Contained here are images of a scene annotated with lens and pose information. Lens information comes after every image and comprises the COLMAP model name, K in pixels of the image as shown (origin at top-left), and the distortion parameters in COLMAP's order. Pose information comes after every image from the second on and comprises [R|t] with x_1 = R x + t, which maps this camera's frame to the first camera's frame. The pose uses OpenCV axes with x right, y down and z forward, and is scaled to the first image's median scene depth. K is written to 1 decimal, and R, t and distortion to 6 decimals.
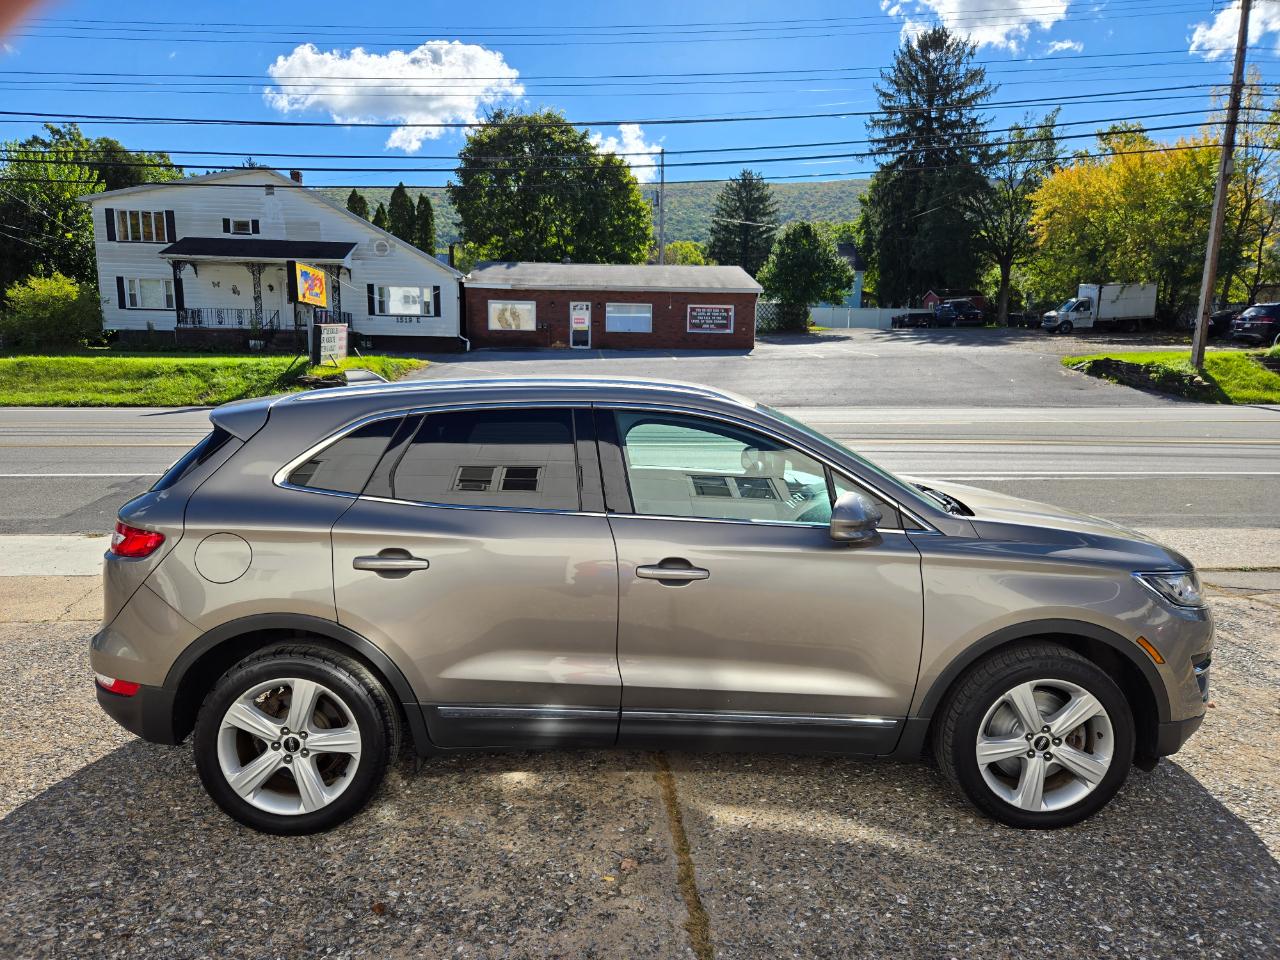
lens RADIAL K [[884.9, 0, 627.6], [0, 884.9, 470.1], [0, 0, 1]] dist [0.063806, -0.048005]
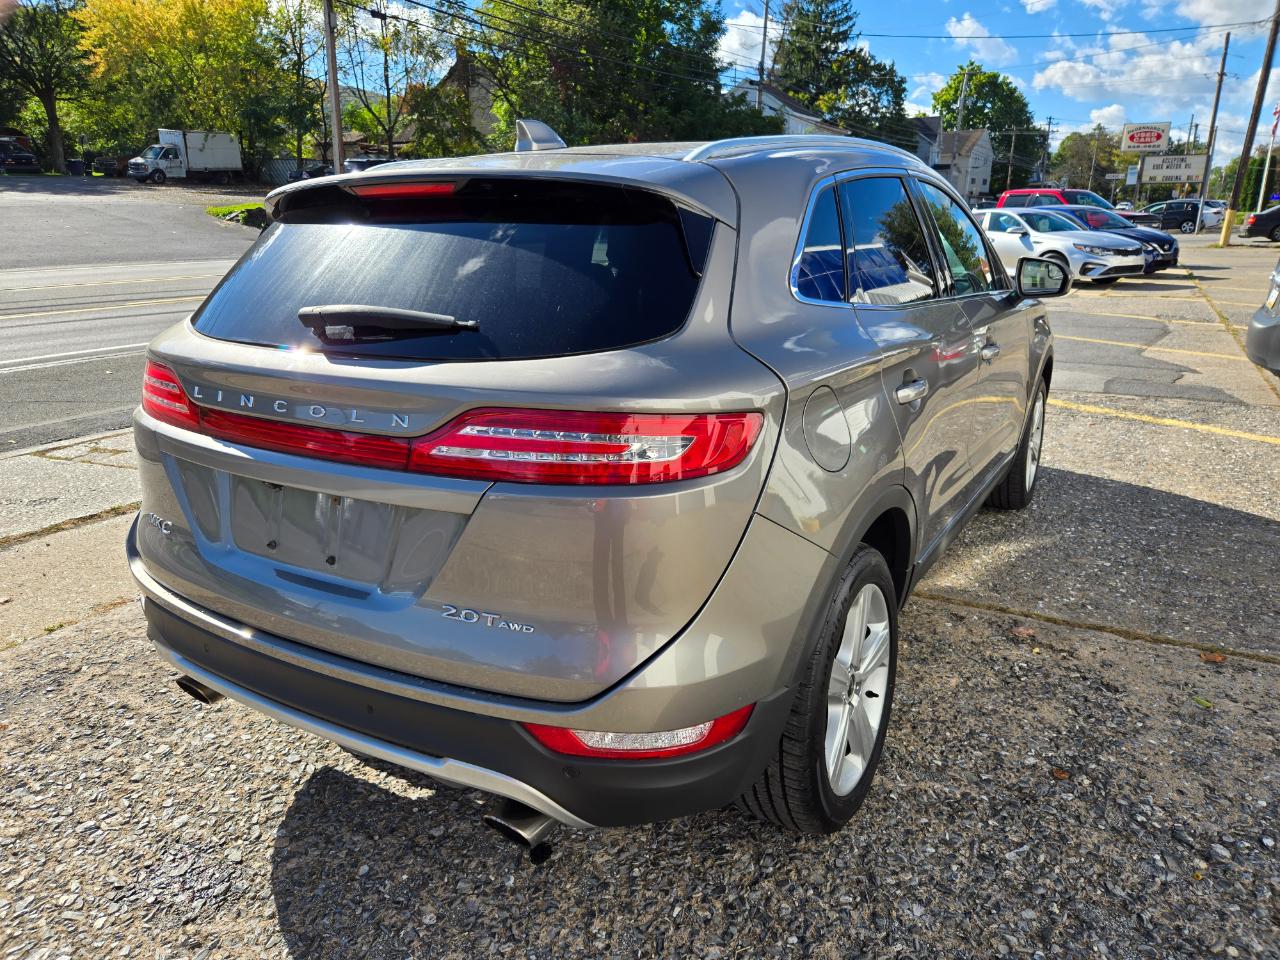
lens RADIAL K [[885.8, 0, 630.1], [0, 885.8, 467.1], [0, 0, 1]] dist [0.065392, -0.050119]
pose [[0.515351, -0.238786, 0.823040, -0.370314], [0.118394, 0.971025, 0.207588, -0.006303], [-0.848762, -0.009537, 0.528690, 0.297538]]
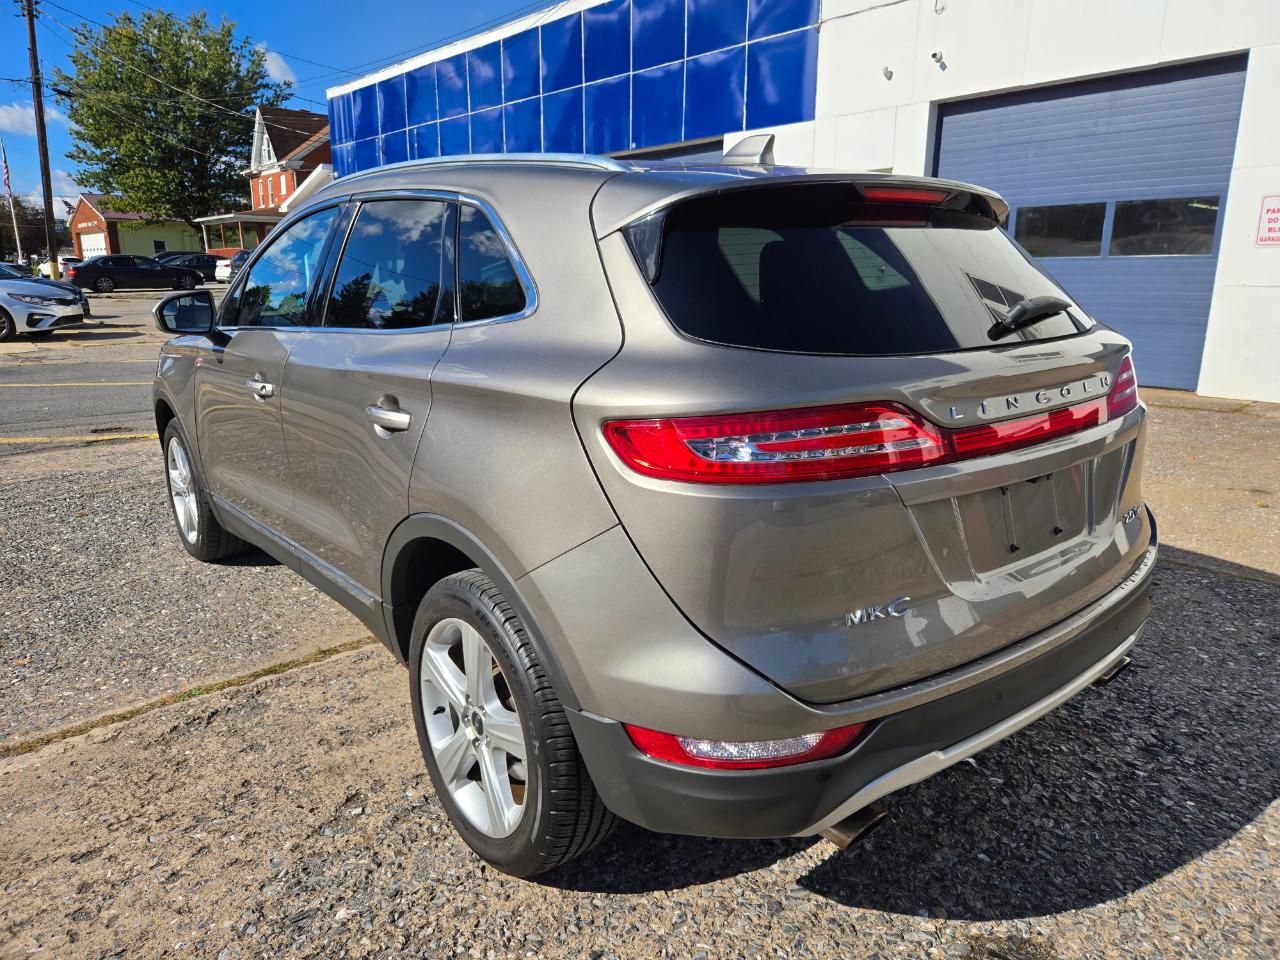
lens RADIAL K [[885.8, 0, 630.1], [0, 885.8, 467.1], [0, 0, 1]] dist [0.065392, -0.050119]
pose [[-0.654613, -0.168550, 0.736935, -0.333664], [0.096183, 0.948335, 0.302339, -0.046862], [-0.749821, 0.268795, -0.604581, 0.691436]]
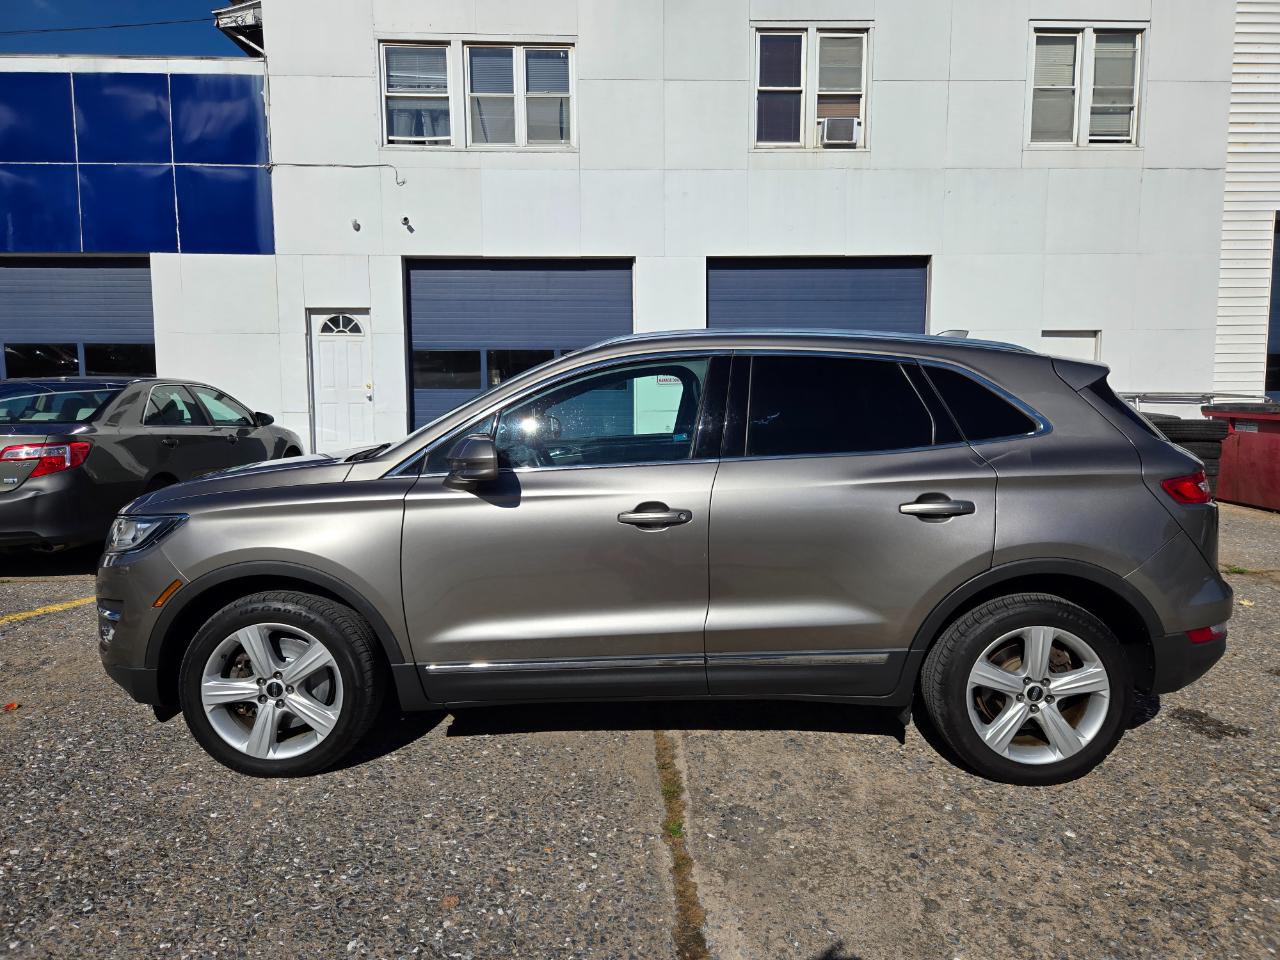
lens RADIAL K [[878.8, 0, 644.2], [0, 878.8, 465.7], [0, 0, 1]] dist [0.072732, -0.050667]
pose [[-0.998870, 0.002799, -0.047451, 0.055111], [-0.007368, 0.977081, 0.212739, -0.085439], [0.046959, 0.212848, -0.975956, 0.941682]]
